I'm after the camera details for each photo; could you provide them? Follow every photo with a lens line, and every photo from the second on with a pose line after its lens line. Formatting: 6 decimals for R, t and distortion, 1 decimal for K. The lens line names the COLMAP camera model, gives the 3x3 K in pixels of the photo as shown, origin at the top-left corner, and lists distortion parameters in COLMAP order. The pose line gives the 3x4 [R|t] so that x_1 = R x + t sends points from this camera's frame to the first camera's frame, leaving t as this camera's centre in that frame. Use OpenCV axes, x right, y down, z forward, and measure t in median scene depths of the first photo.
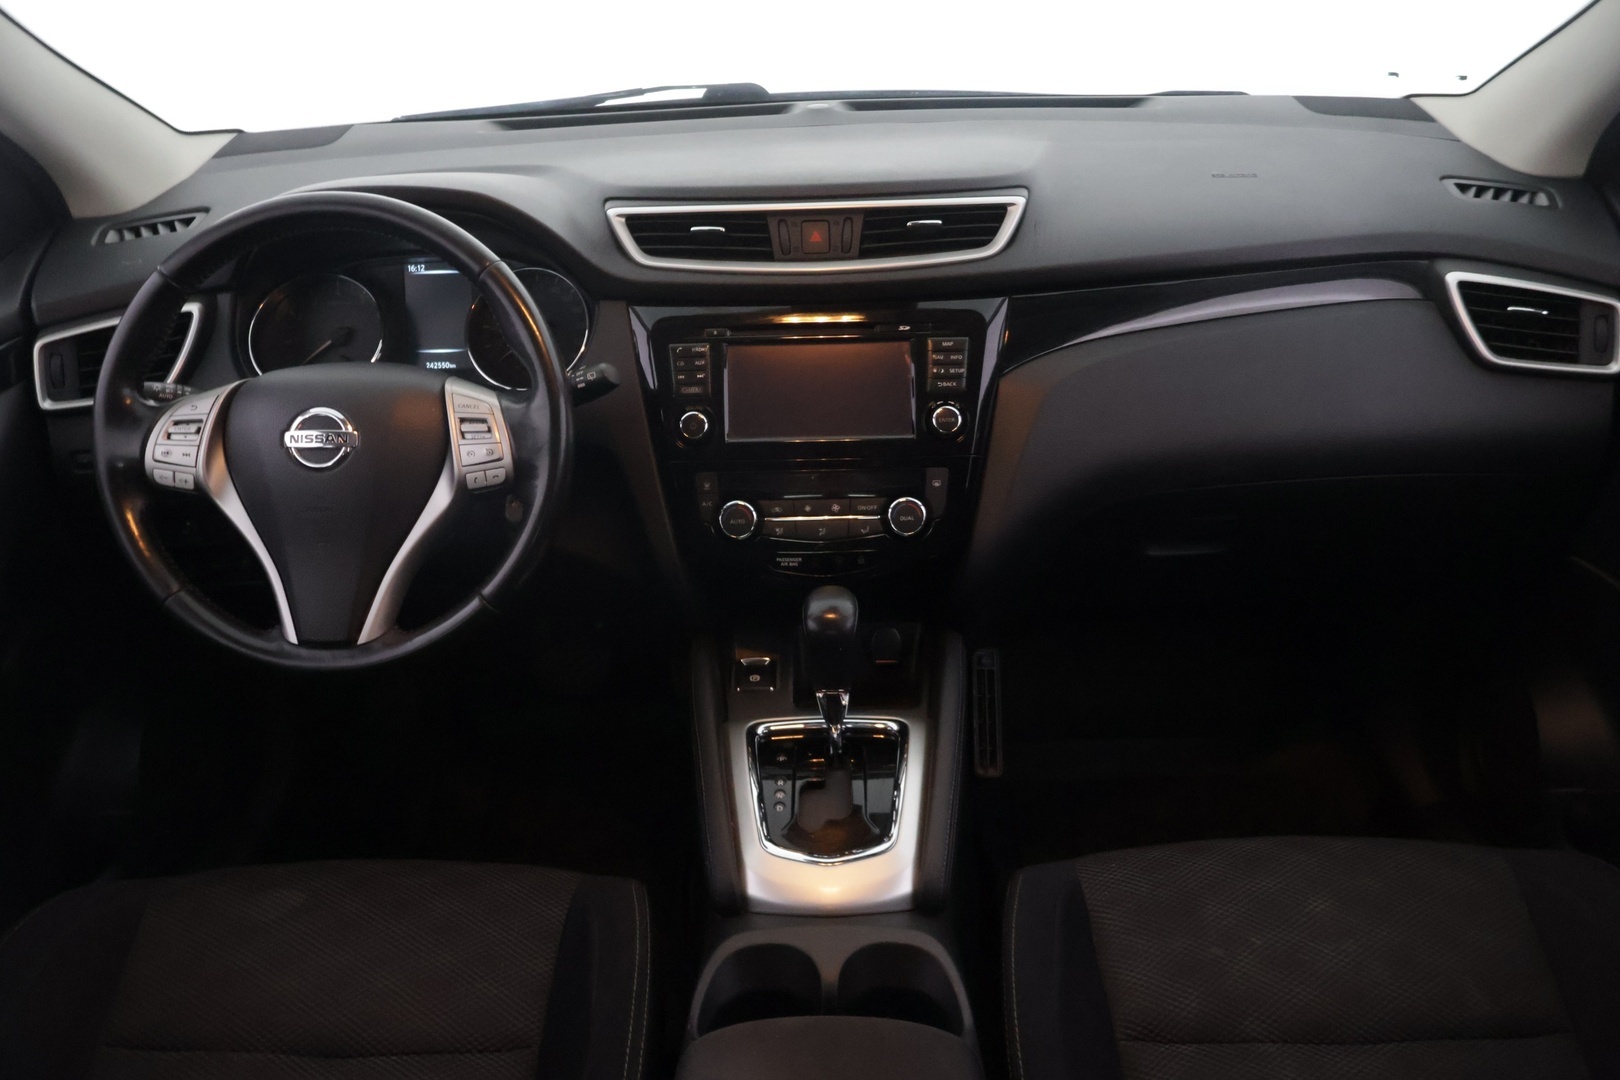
lens RADIAL K [[1330.8, 0, 810.0], [0, 1330.8, 540.0], [0, 0, 1]] dist [-0.010903, 0.007780]
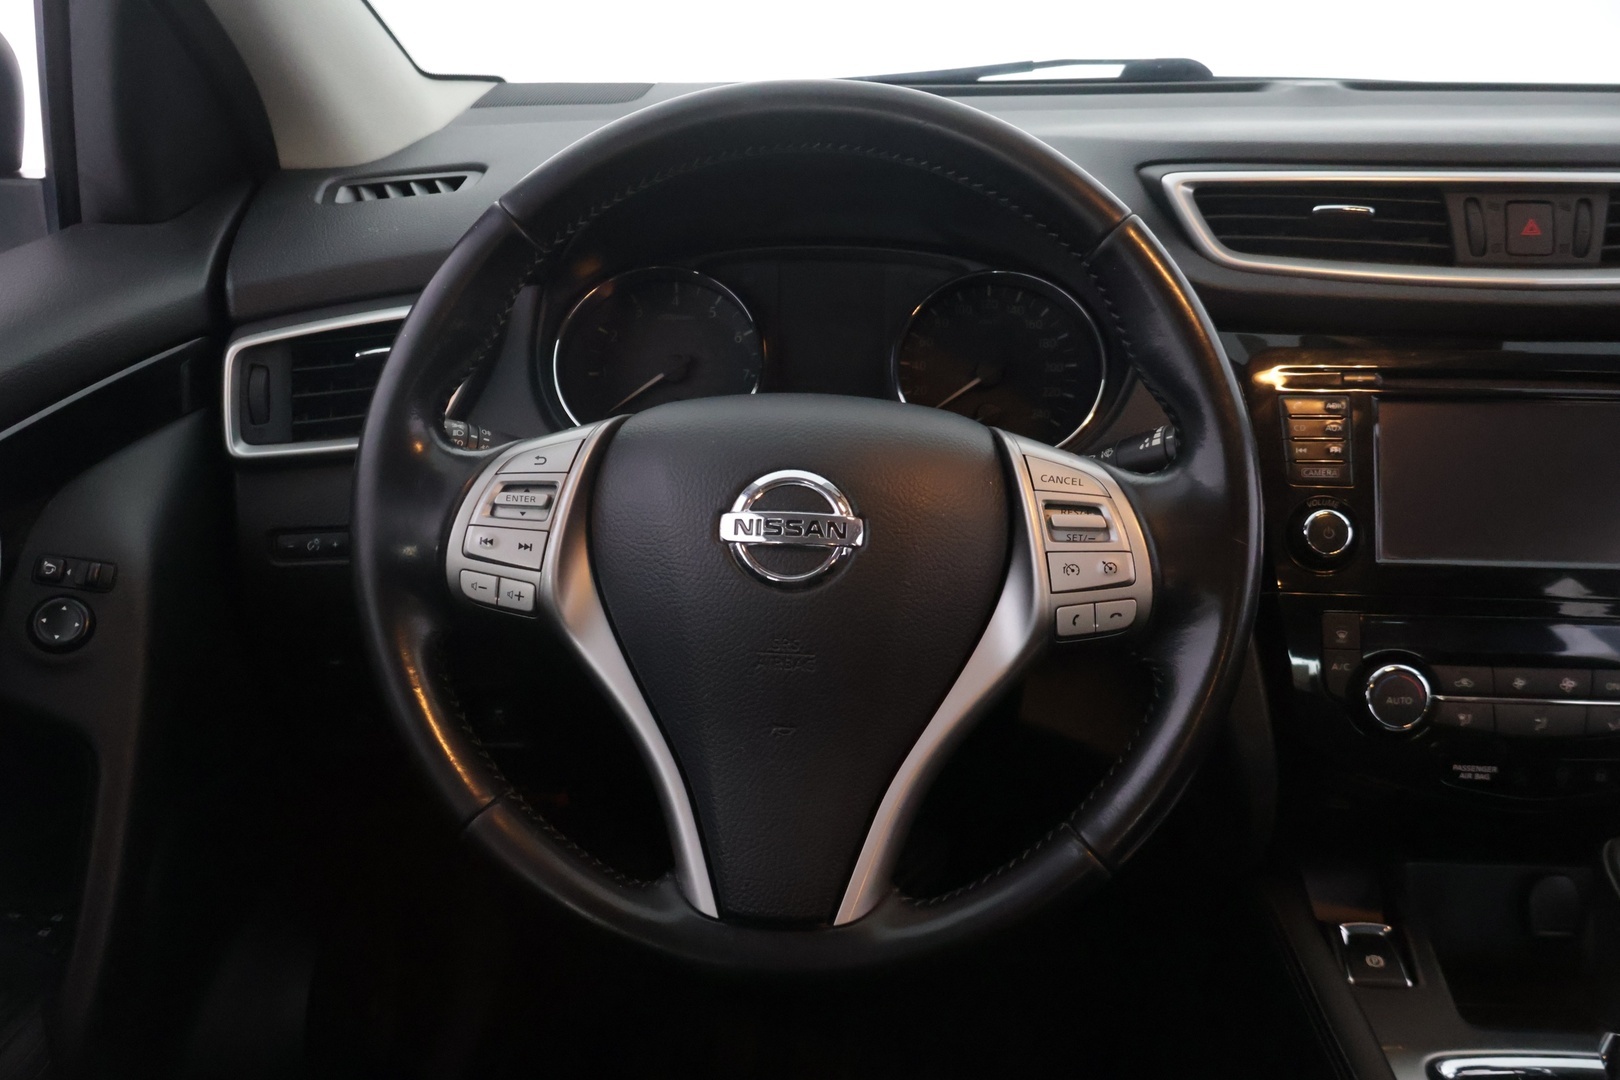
lens RADIAL K [[1330.8, 0, 810.0], [0, 1330.8, 540.0], [0, 0, 1]] dist [-0.010903, 0.007780]
pose [[0.998785, 0.044125, -0.021953, -0.313019], [-0.045701, 0.995952, -0.077399, -0.028024], [0.018449, 0.078308, 0.996759, 0.425646]]
